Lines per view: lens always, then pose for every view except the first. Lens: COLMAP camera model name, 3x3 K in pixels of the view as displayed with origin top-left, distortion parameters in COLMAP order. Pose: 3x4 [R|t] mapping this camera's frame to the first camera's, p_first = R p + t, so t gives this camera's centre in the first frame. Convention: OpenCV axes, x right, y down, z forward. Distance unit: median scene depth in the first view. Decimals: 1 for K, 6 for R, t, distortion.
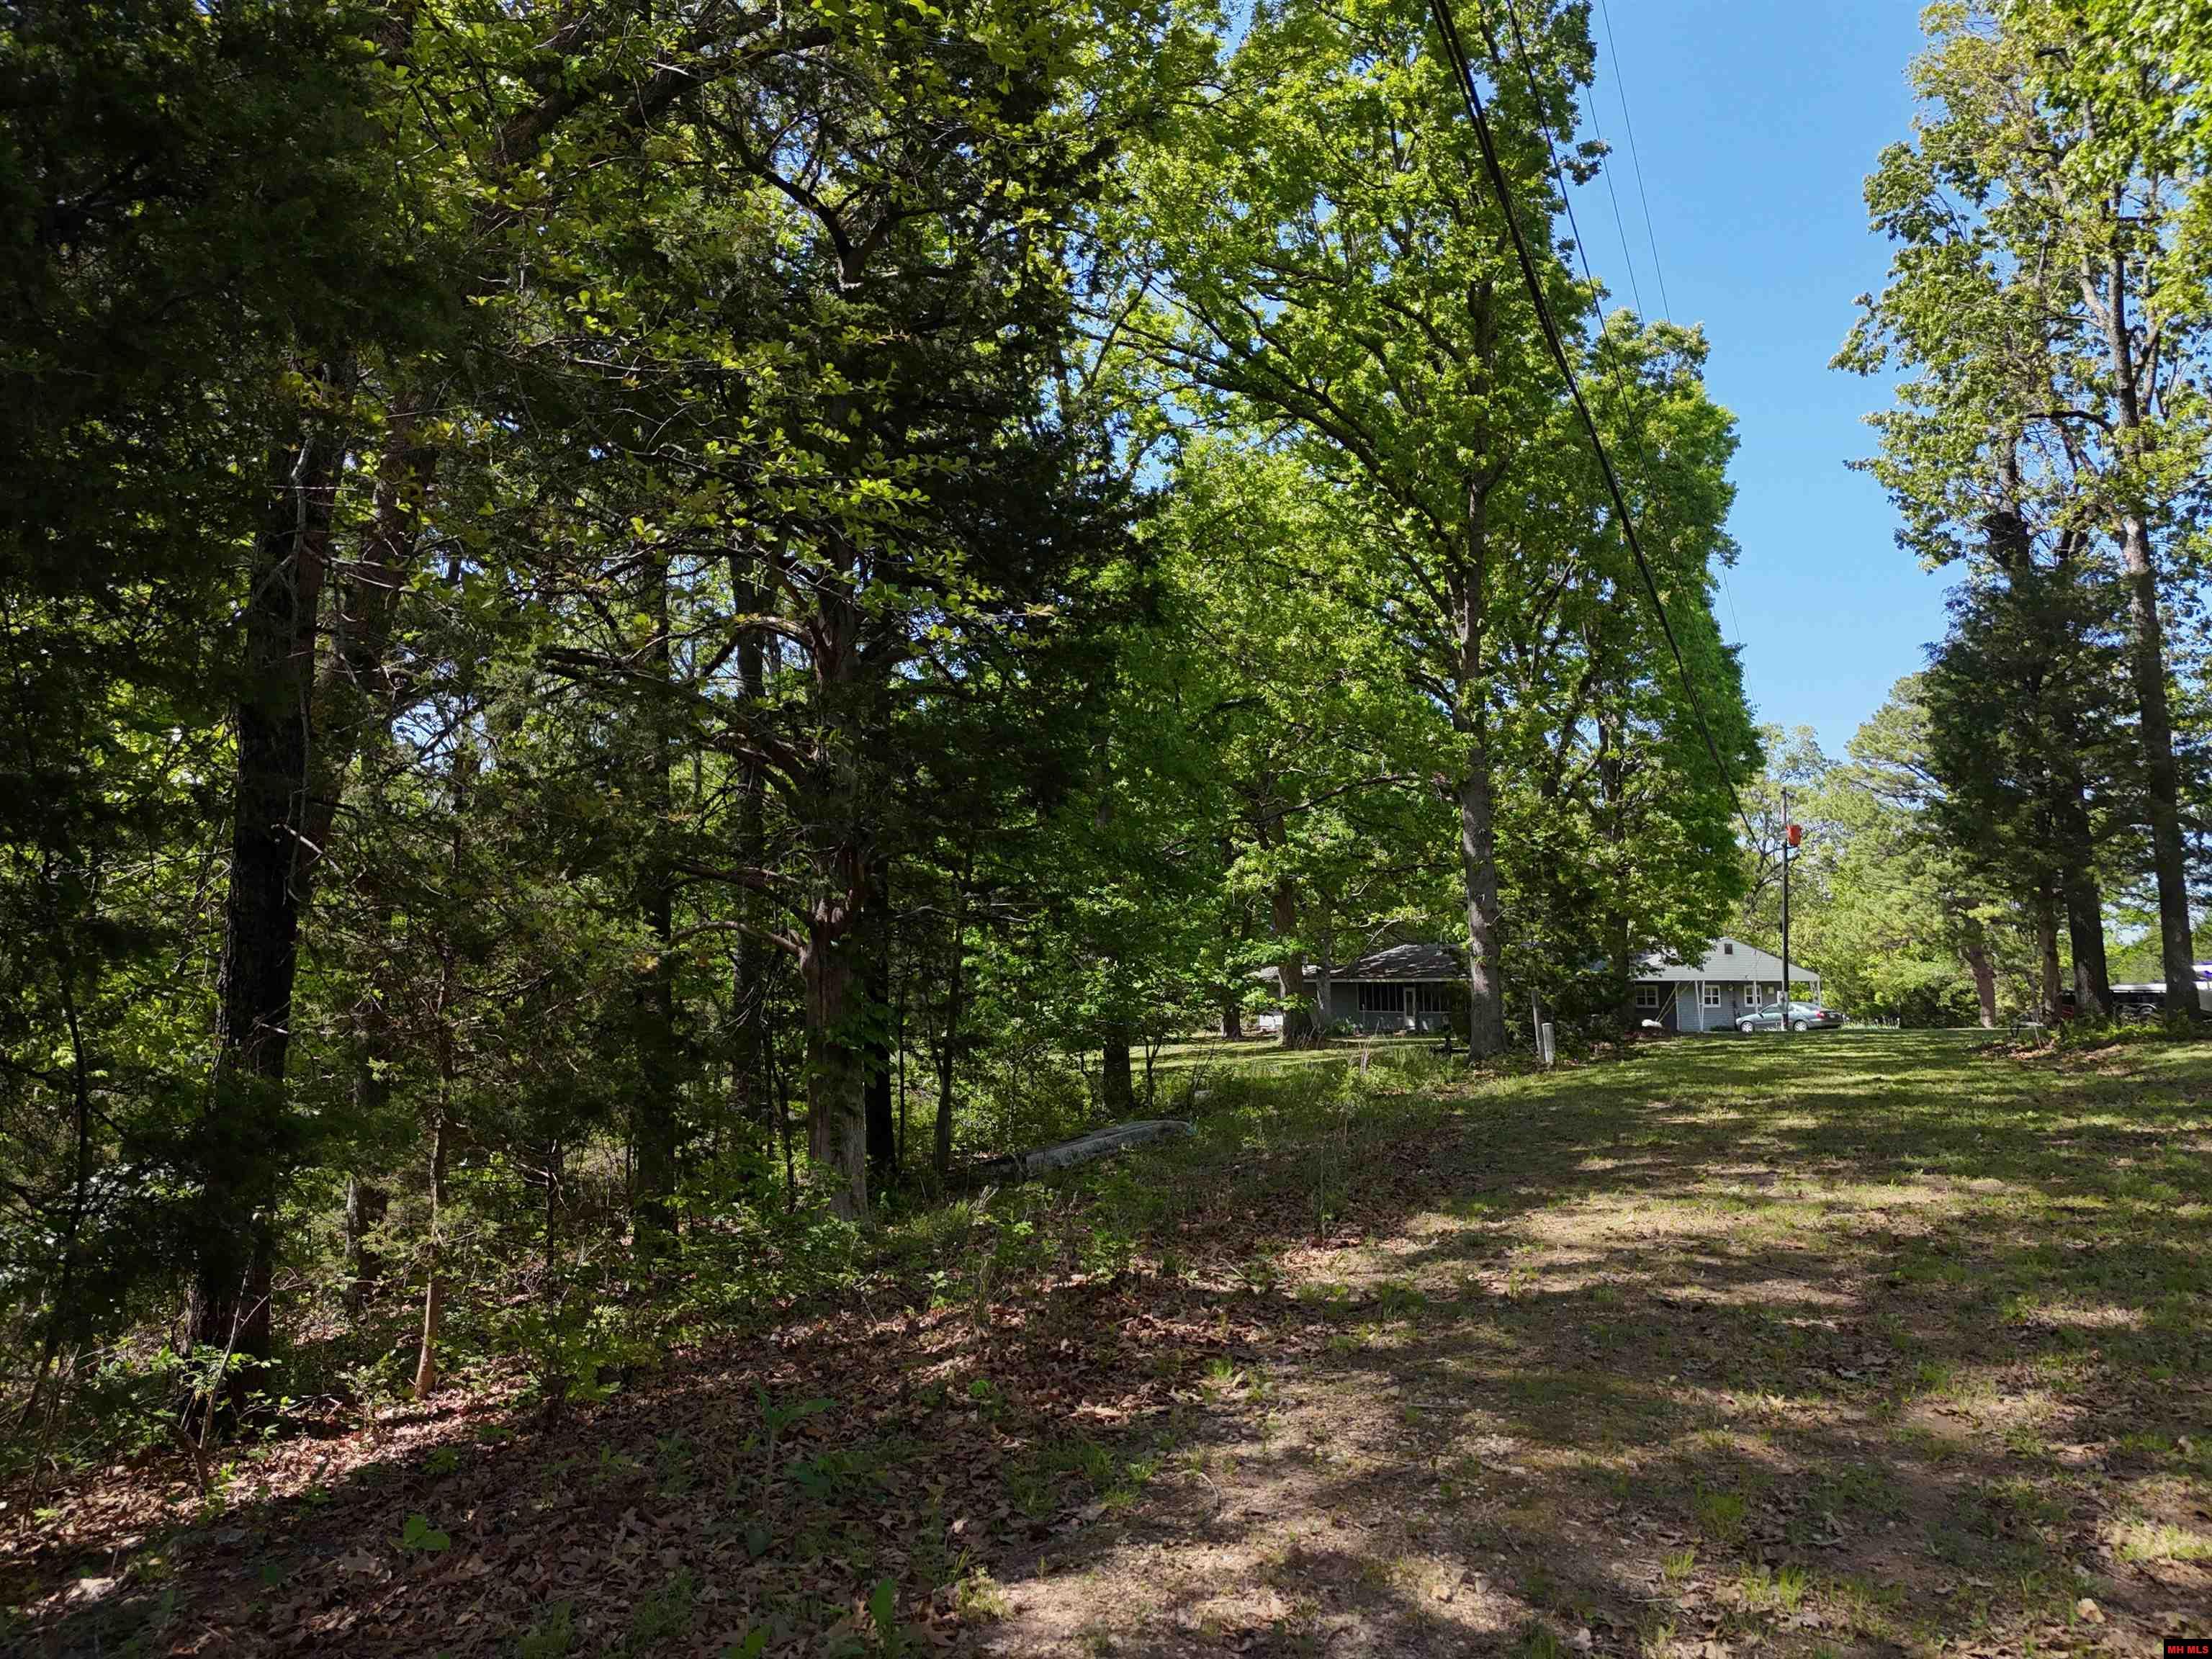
lens RADIAL K [[1635.2, 0, 1120.4], [0, 1635.2, 835.4], [0, 0, 1]] dist [0.056453, -0.038626]
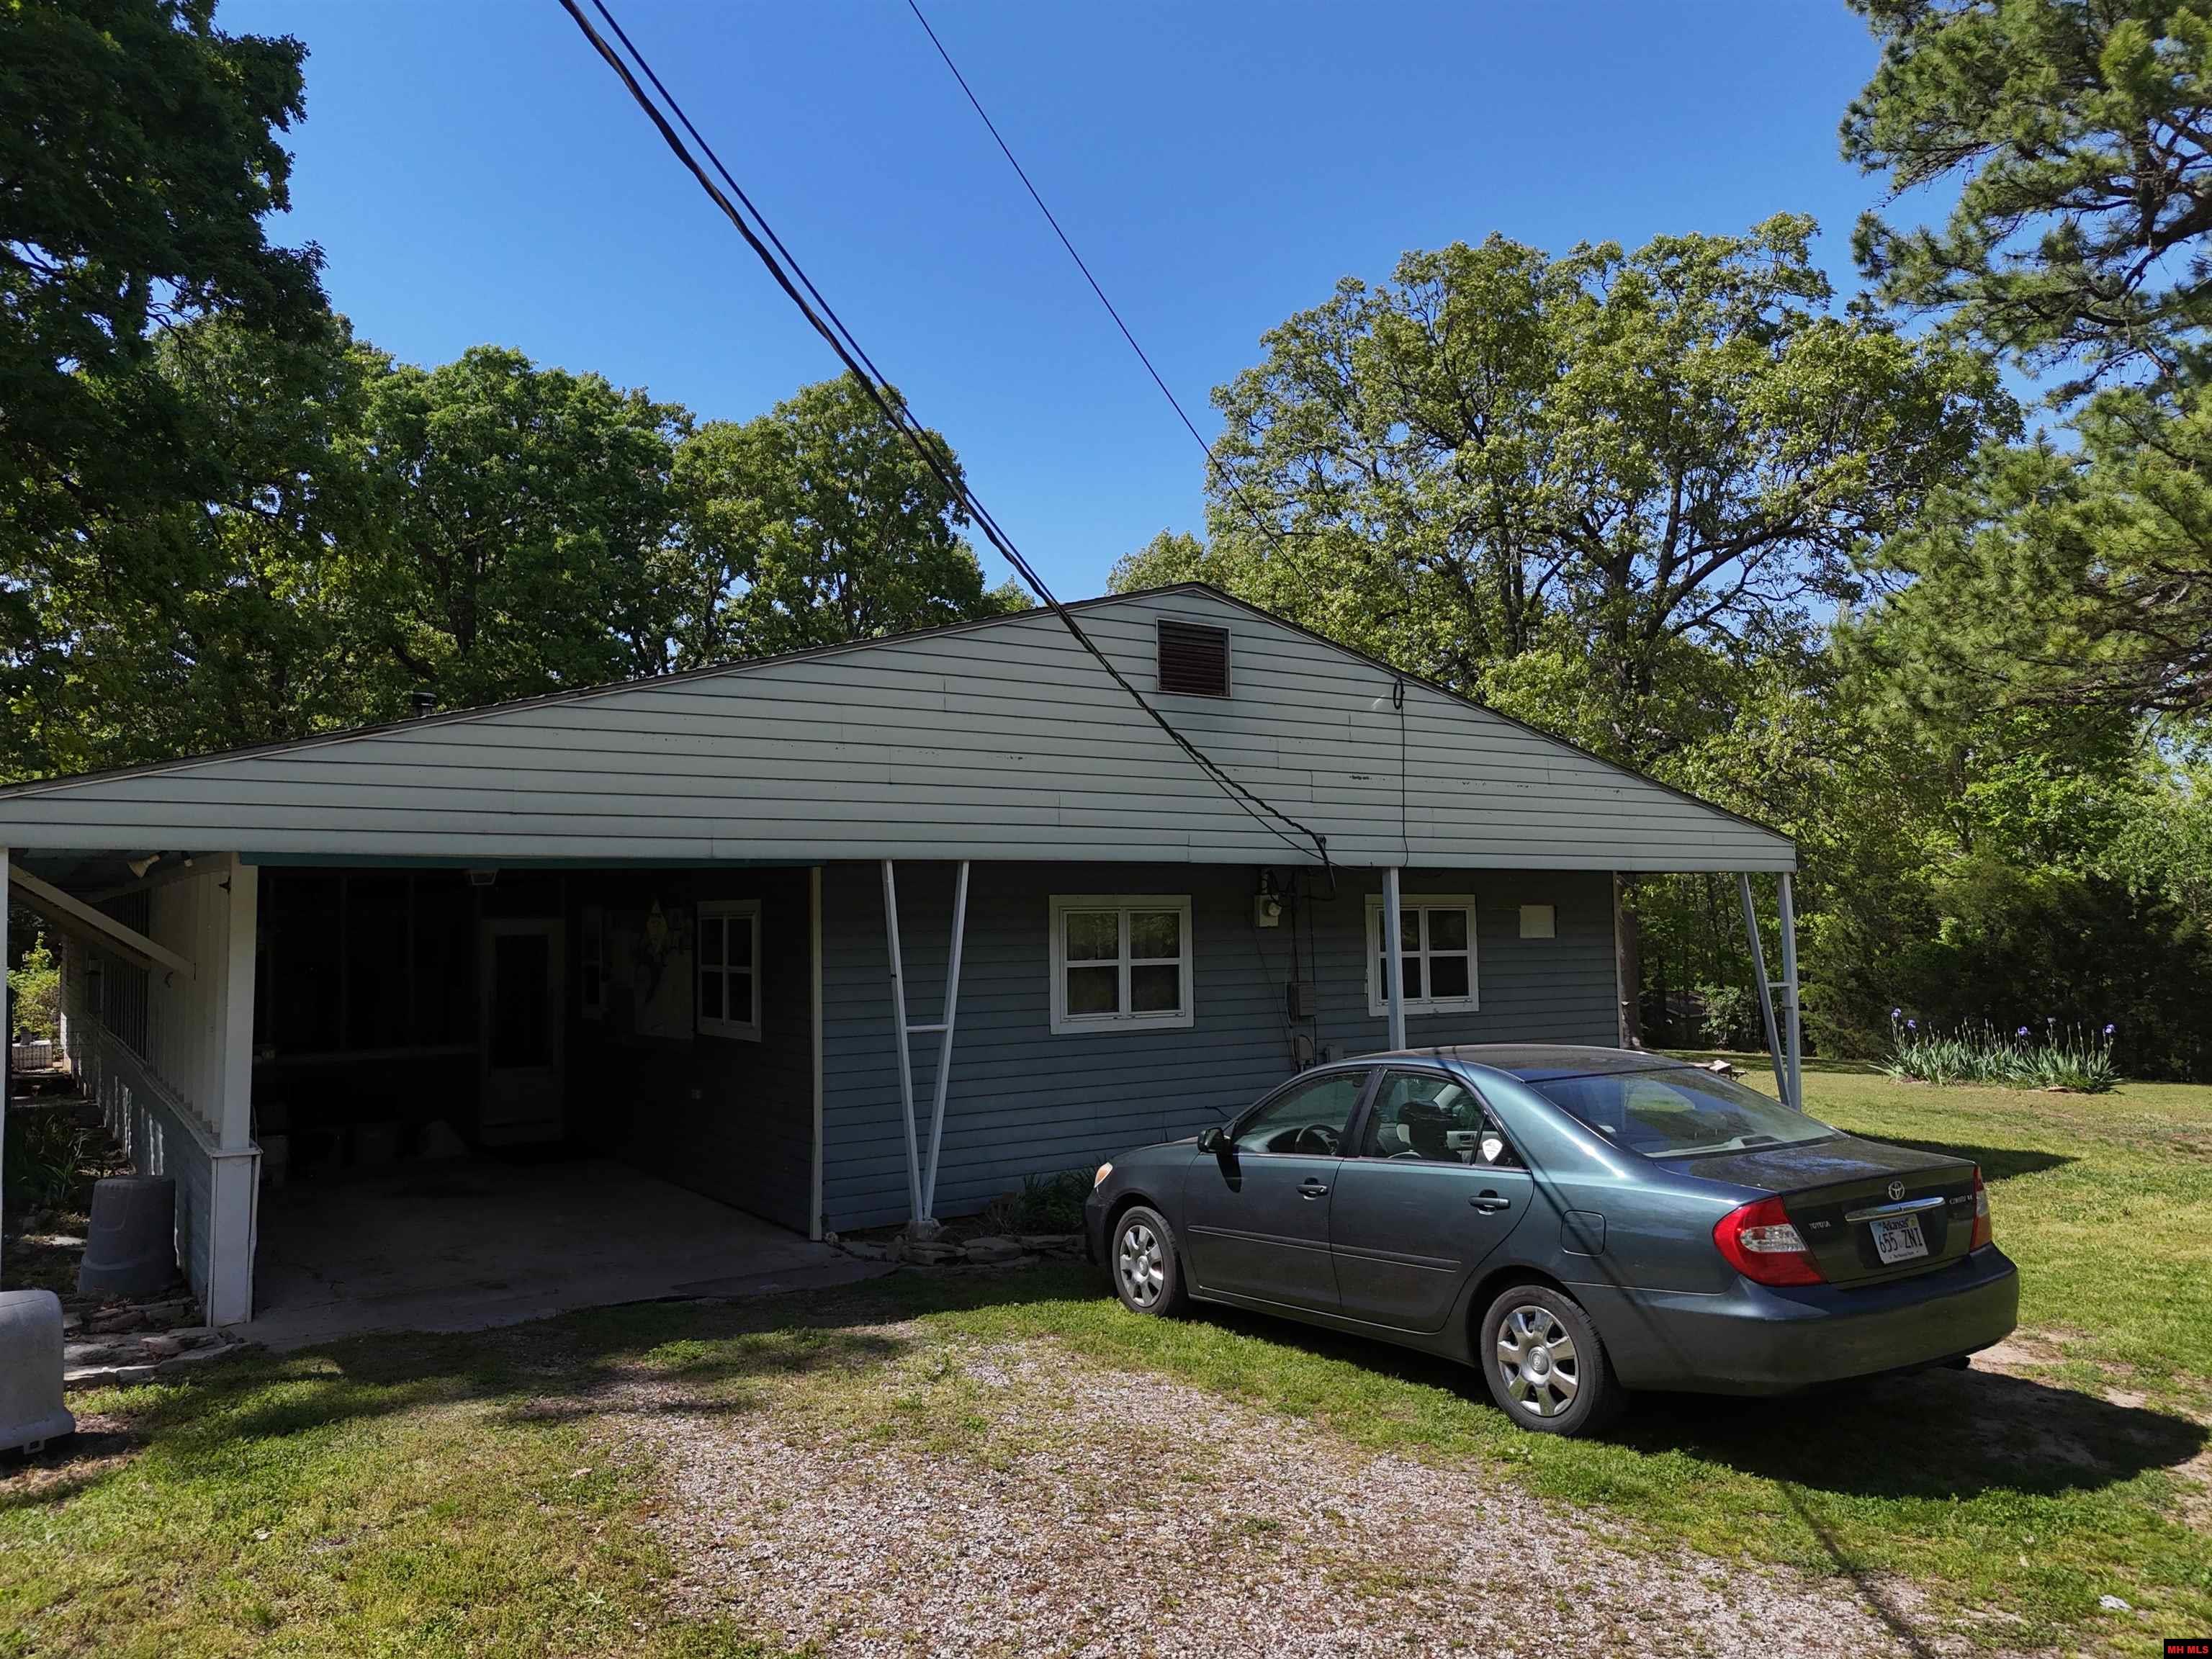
lens RADIAL K [[1635.2, 0, 1120.4], [0, 1635.2, 835.4], [0, 0, 1]] dist [0.056453, -0.038626]
pose [[0.999995, -0.003282, -0.000263, 0.349345], [0.003291, 0.998938, 0.045960, 0.075923], [0.000111, -0.045961, 0.998943, 0.818918]]
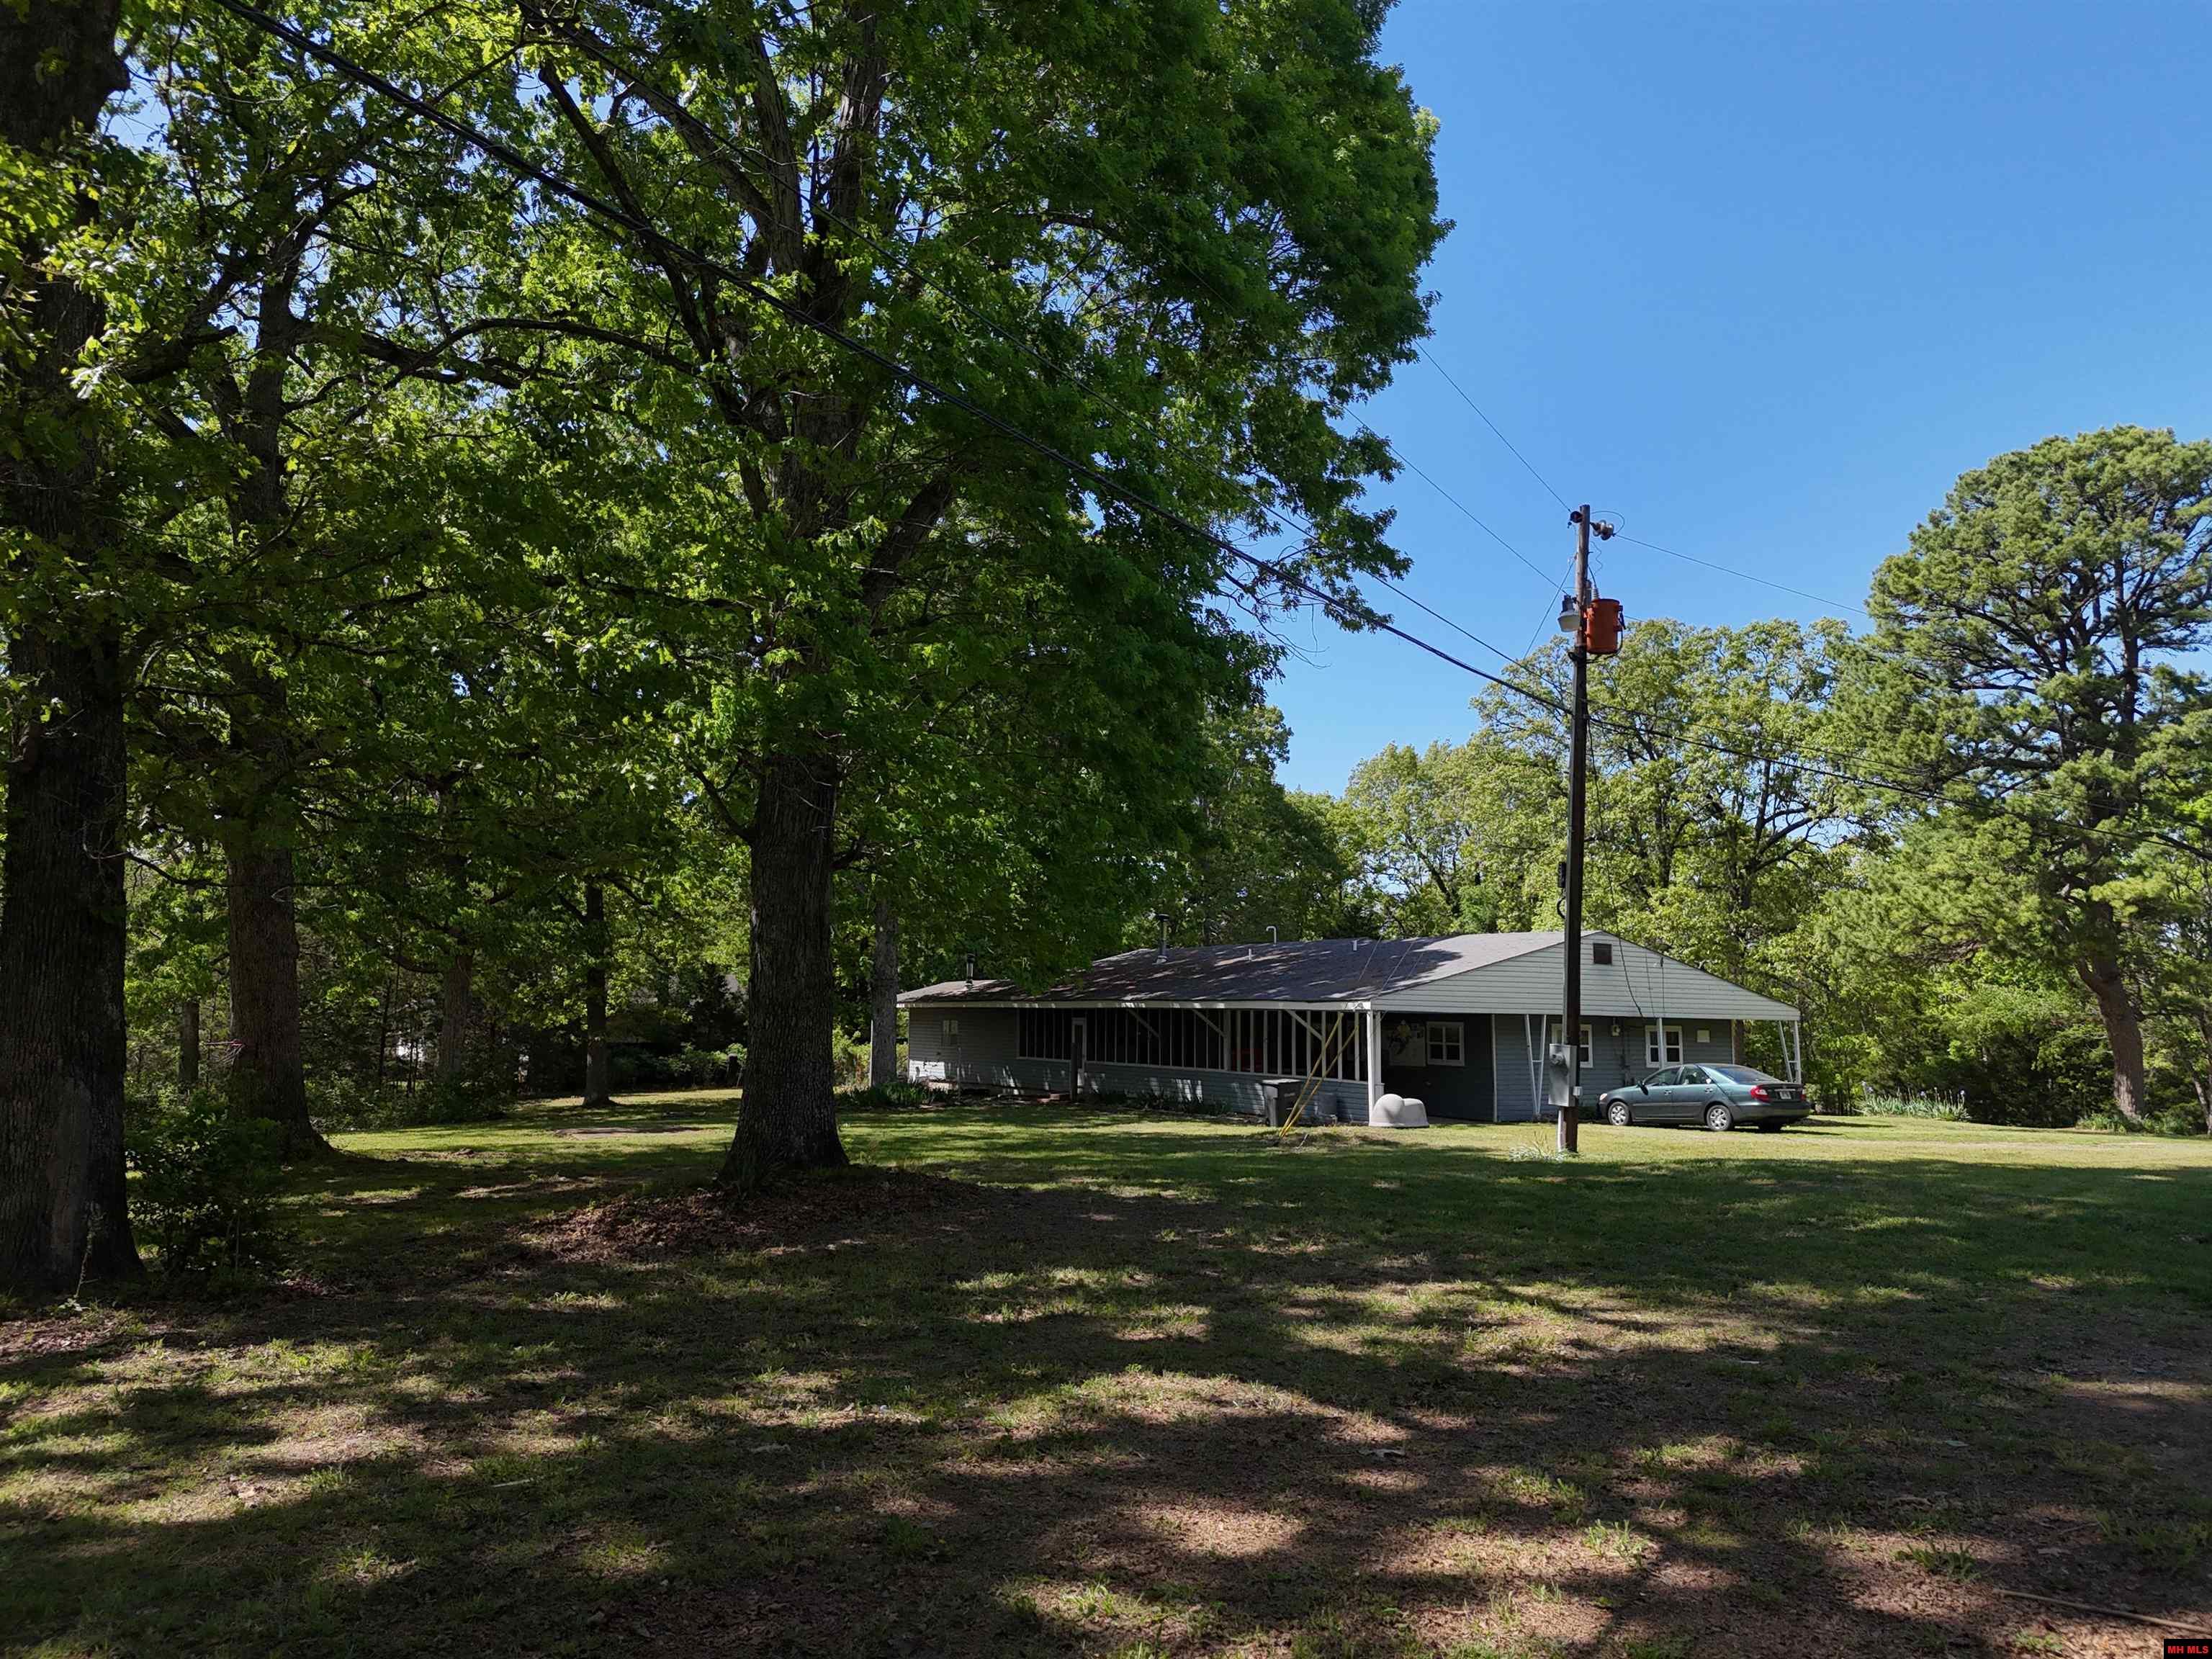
lens RADIAL K [[1635.2, 0, 1120.4], [0, 1635.2, 835.4], [0, 0, 1]] dist [0.056453, -0.038626]
pose [[0.998106, 0.010516, -0.060612, 0.240920], [-0.011580, 0.999785, -0.017228, 0.041147], [0.060418, 0.017897, 0.998013, 0.463906]]
